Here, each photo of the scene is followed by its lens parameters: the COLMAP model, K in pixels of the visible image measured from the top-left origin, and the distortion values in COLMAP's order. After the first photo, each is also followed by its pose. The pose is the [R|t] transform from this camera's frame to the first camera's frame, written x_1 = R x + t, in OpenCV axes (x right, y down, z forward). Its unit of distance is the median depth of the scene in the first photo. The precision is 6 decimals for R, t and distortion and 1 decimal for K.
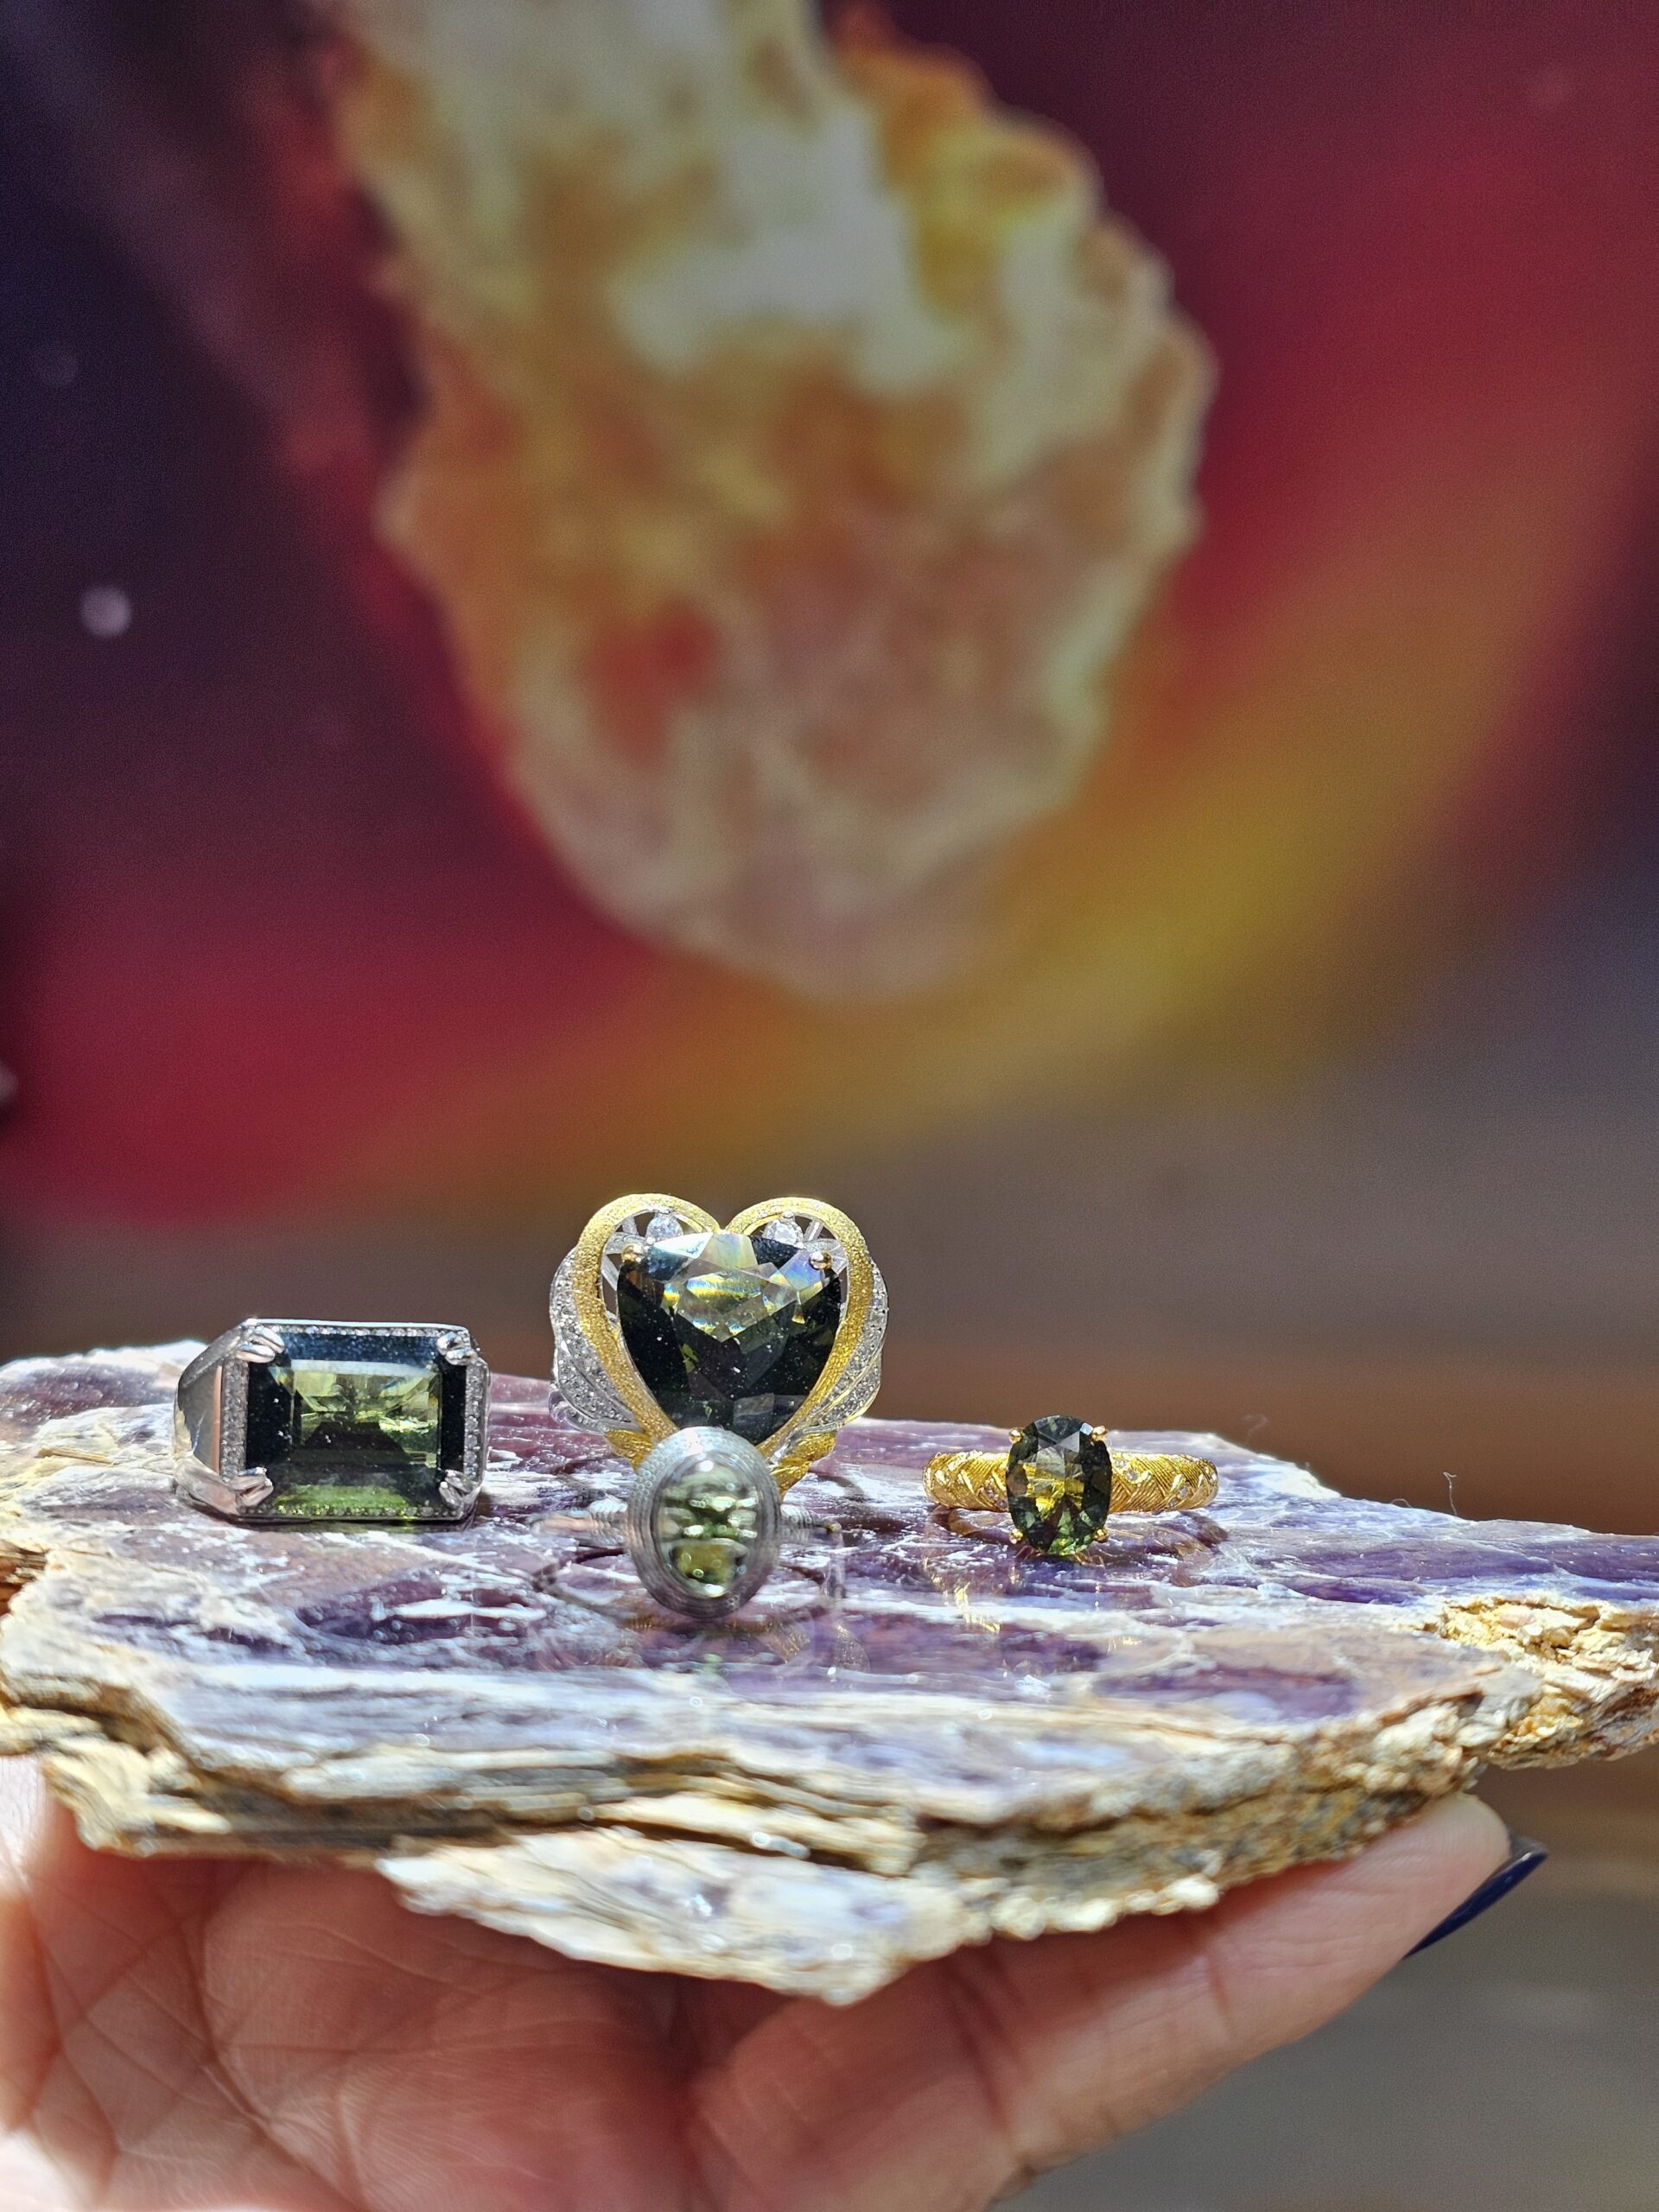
lens RADIAL K [[3273.8, 0, 892.4], [0, 3273.8, 1143.1], [0, 0, 1]] dist [0.041446, 0.000000]
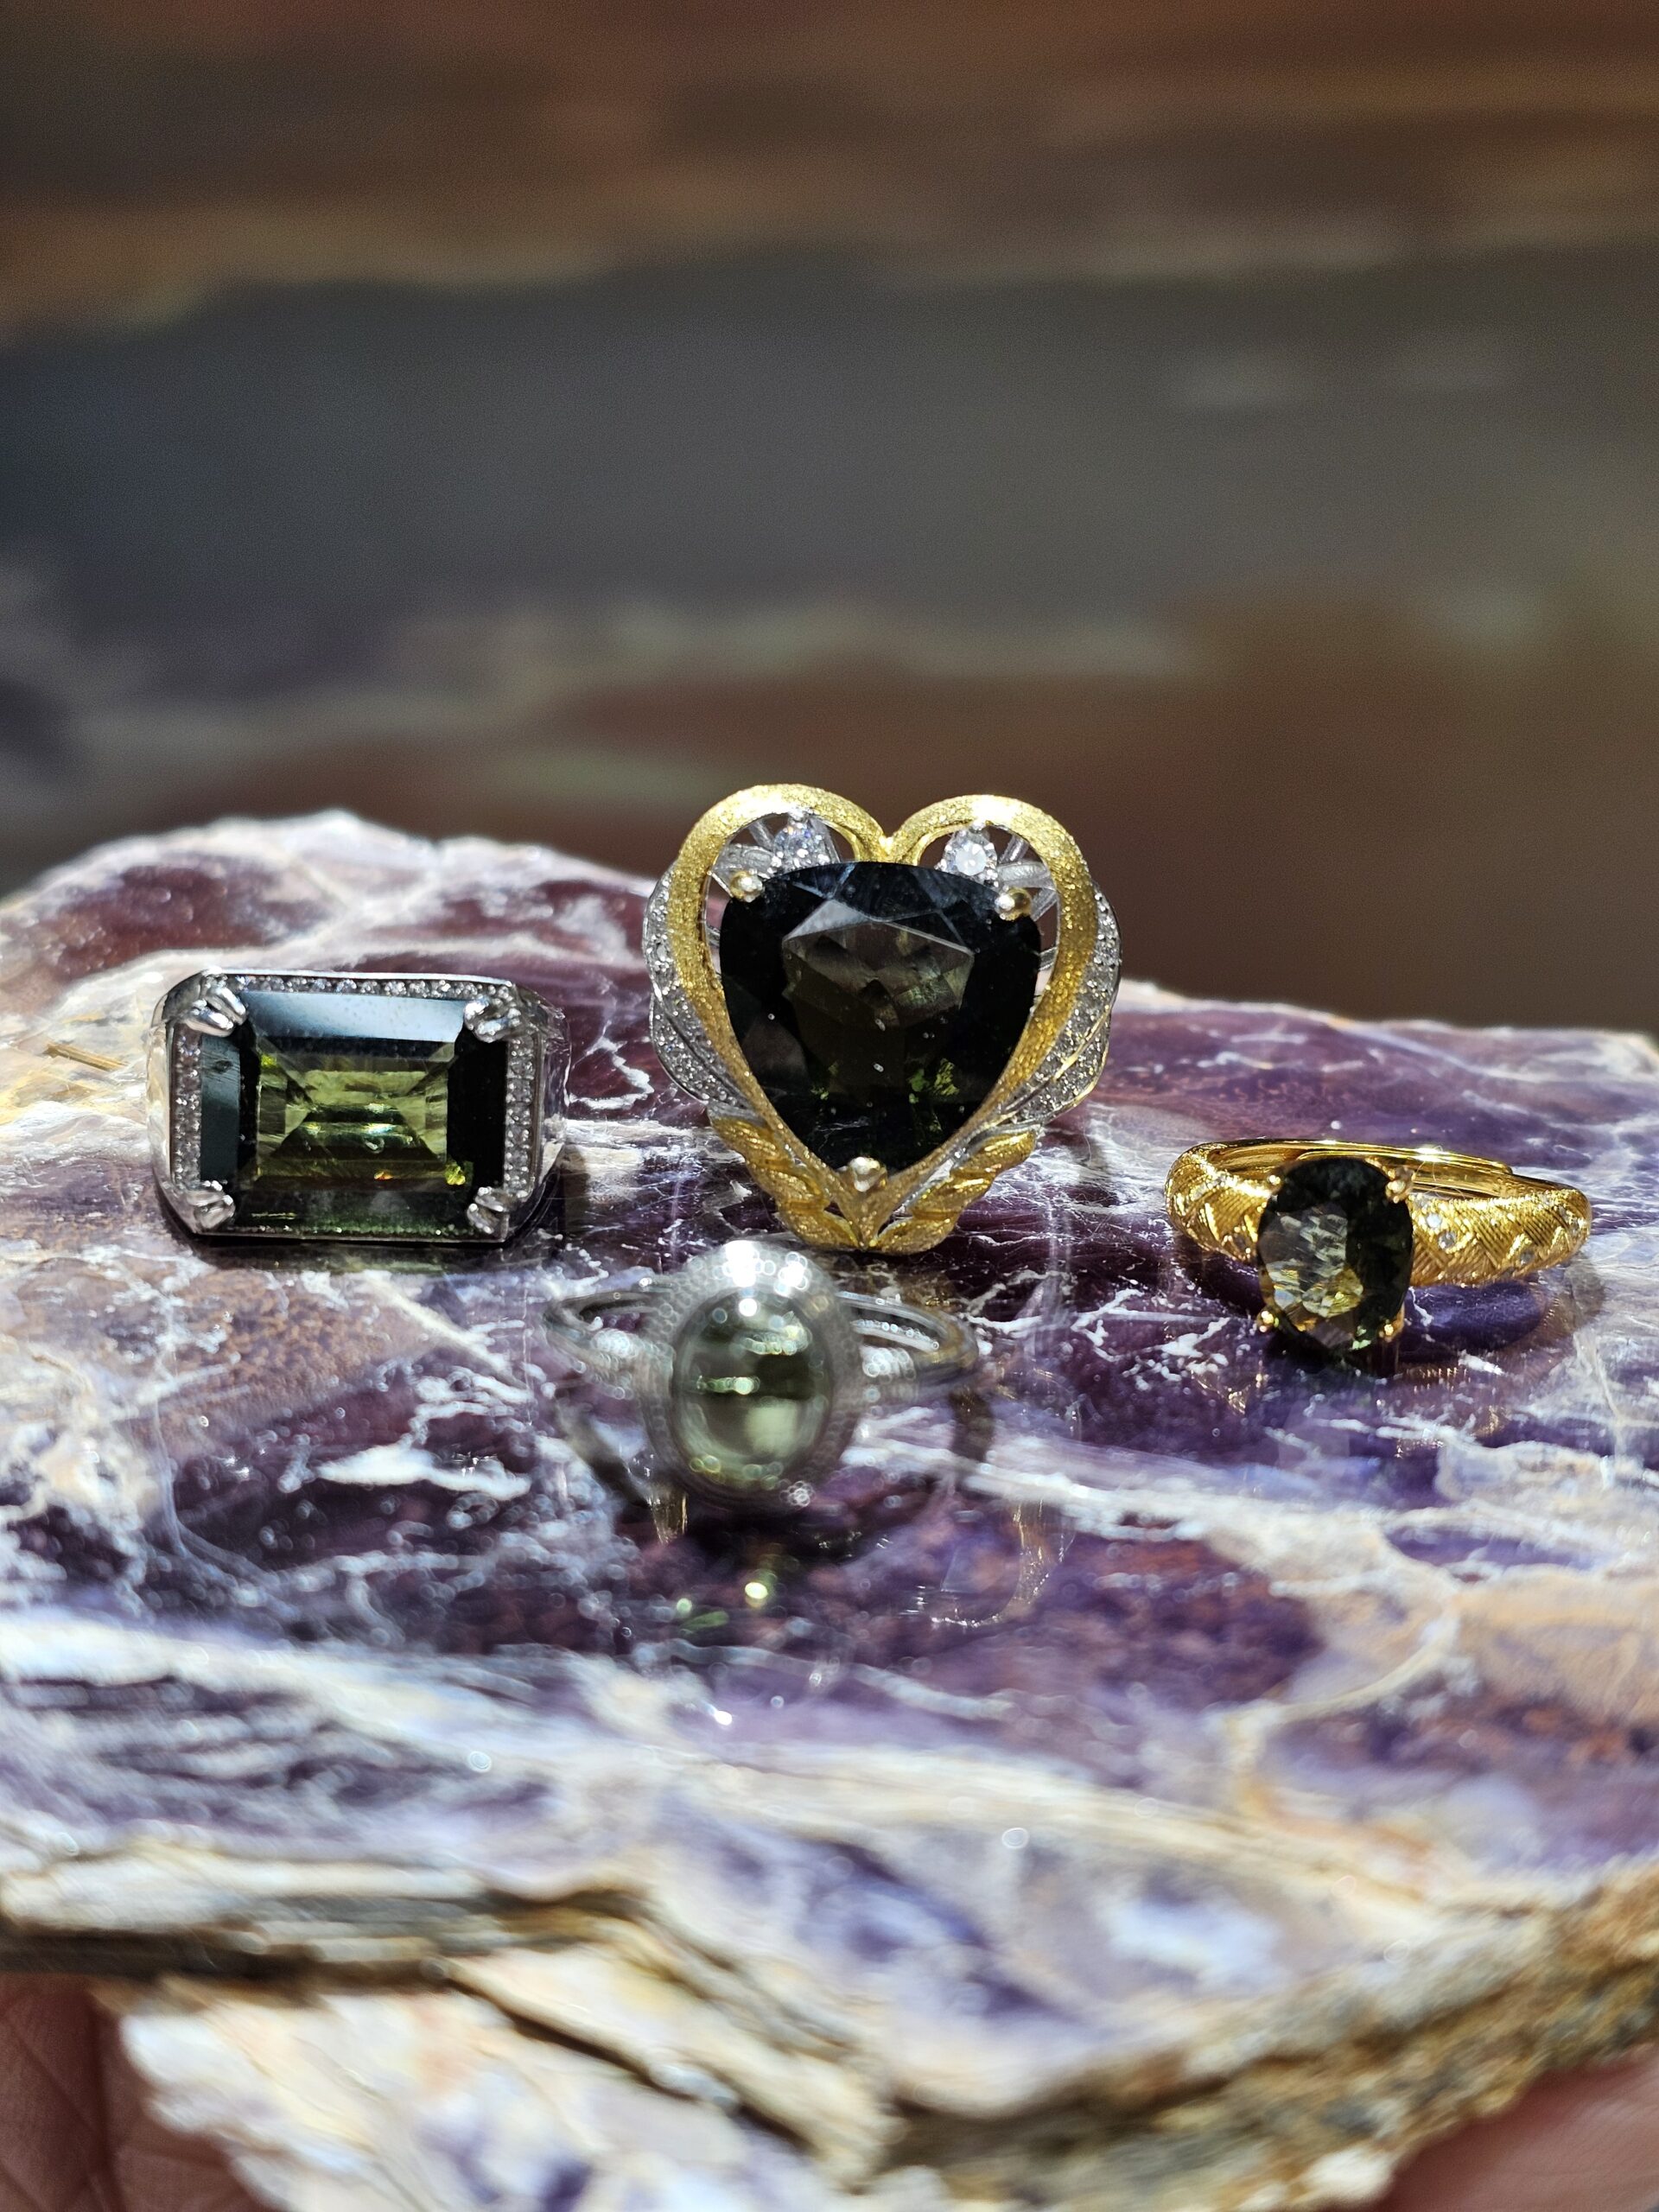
lens RADIAL K [[3273.8, 0, 833.4], [0, 3273.8, 1116.3], [0, 0, 1]] dist [0.041446, 0.000000]
pose [[0.978385, 0.067555, -0.195447, 0.100136], [-0.011495, 0.961440, 0.274775, -0.140417], [0.206473, -0.266589, 0.941435, 0.411108]]
